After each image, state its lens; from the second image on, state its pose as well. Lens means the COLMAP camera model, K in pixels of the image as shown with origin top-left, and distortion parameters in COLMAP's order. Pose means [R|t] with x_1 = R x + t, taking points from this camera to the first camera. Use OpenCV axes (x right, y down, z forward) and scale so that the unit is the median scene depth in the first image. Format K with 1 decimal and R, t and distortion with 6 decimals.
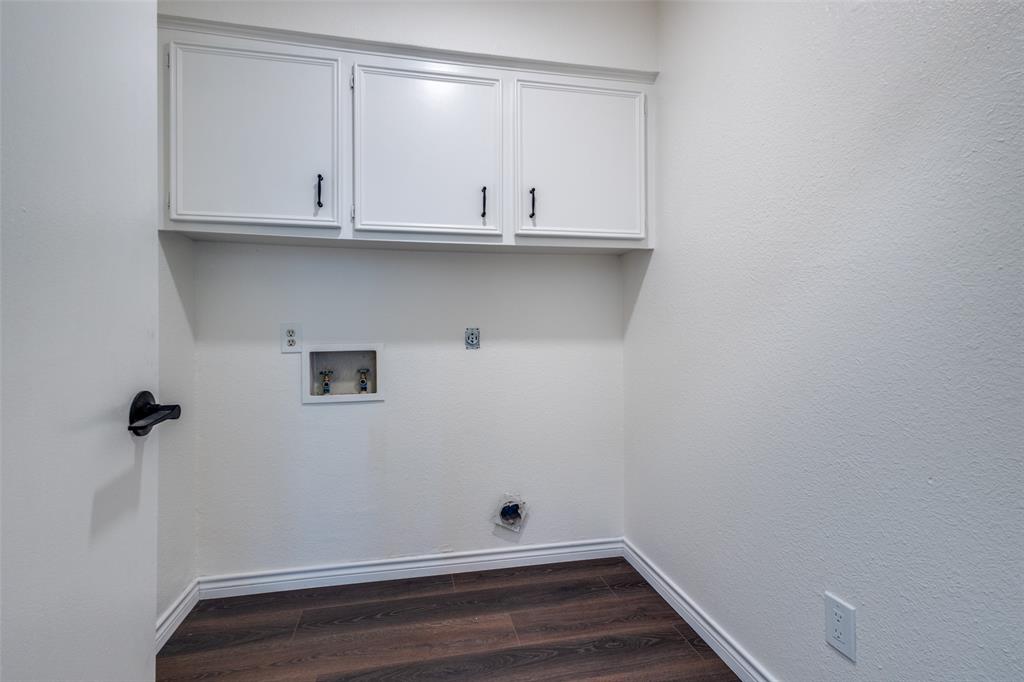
lens RADIAL K [[489.2, 0, 507.7], [0, 489.2, 339.7], [0, 0, 1]] dist [0.010348, -0.000087]
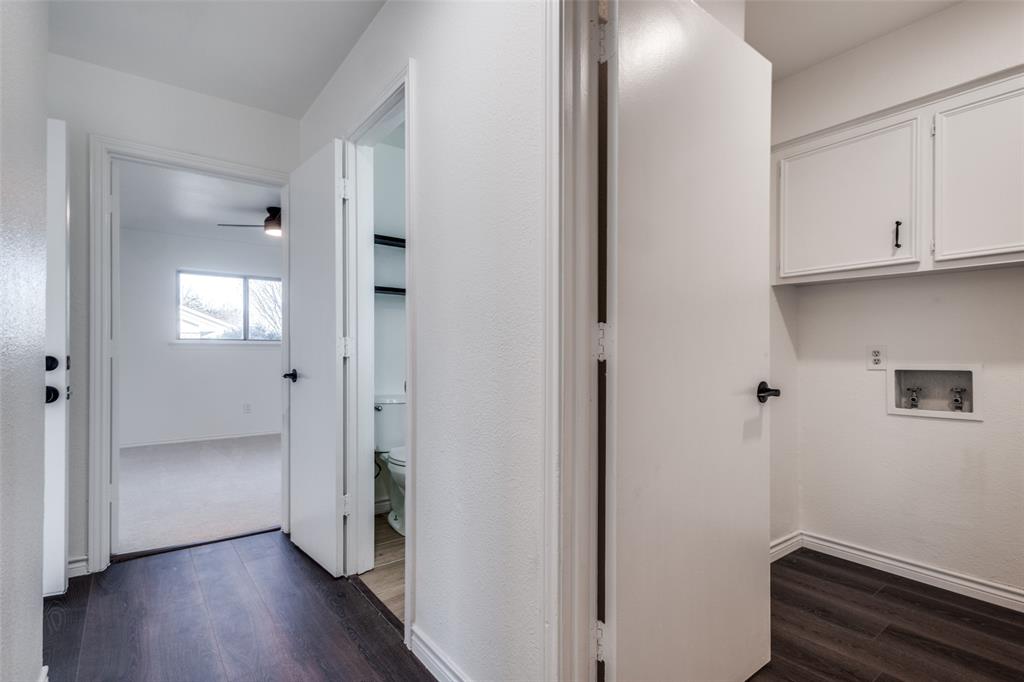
lens RADIAL K [[489.2, 0, 507.7], [0, 489.2, 339.7], [0, 0, 1]] dist [0.010348, -0.000087]
pose [[0.434990, -0.020766, -0.900196, 0.271827], [-0.012790, 0.999491, -0.029237, -0.000182], [0.900344, 0.024232, 0.434503, -0.361524]]
